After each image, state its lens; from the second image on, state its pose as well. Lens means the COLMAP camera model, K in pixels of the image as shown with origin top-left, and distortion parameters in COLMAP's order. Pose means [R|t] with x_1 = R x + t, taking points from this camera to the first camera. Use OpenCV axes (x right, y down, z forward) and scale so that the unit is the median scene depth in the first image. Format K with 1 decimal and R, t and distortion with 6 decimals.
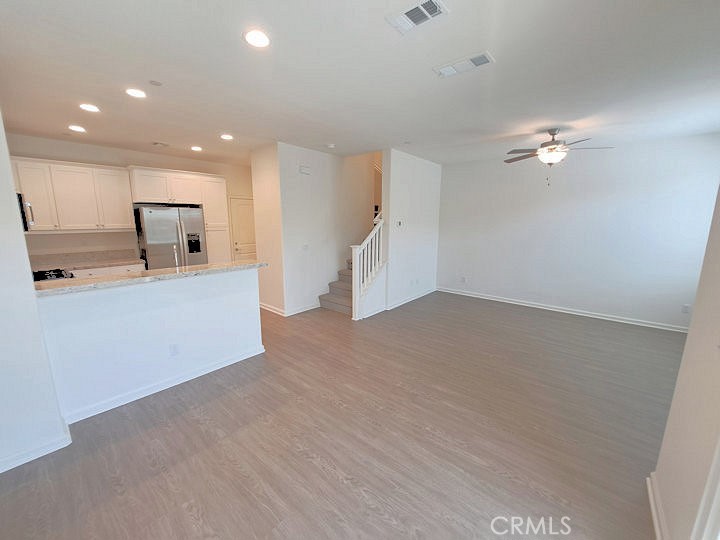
lens RADIAL K [[289.2, 0, 356.9], [0, 289.2, 272.4], [0, 0, 1]] dist [-0.002951, -0.000167]
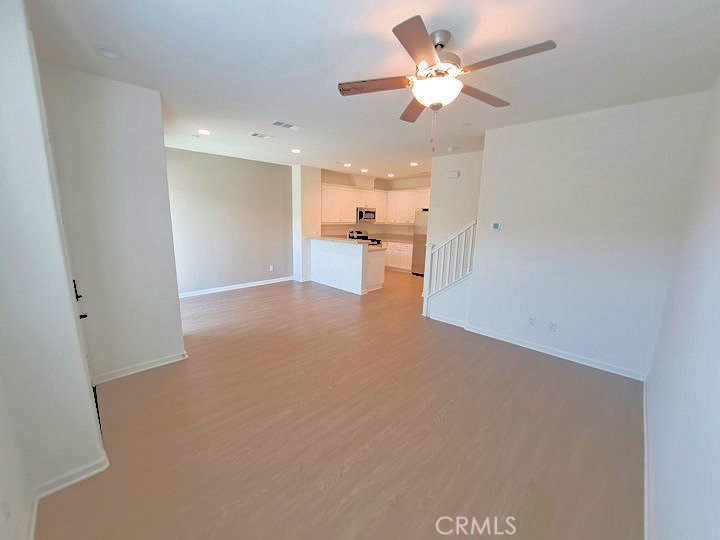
lens RADIAL K [[289.2, 0, 356.9], [0, 289.2, 272.4], [0, 0, 1]] dist [-0.002951, -0.000167]
pose [[-0.095572, 0.182116, -0.978621, 1.213735], [-0.190554, 0.961593, 0.197556, -0.172041], [0.977013, 0.205361, -0.057198, 0.945159]]
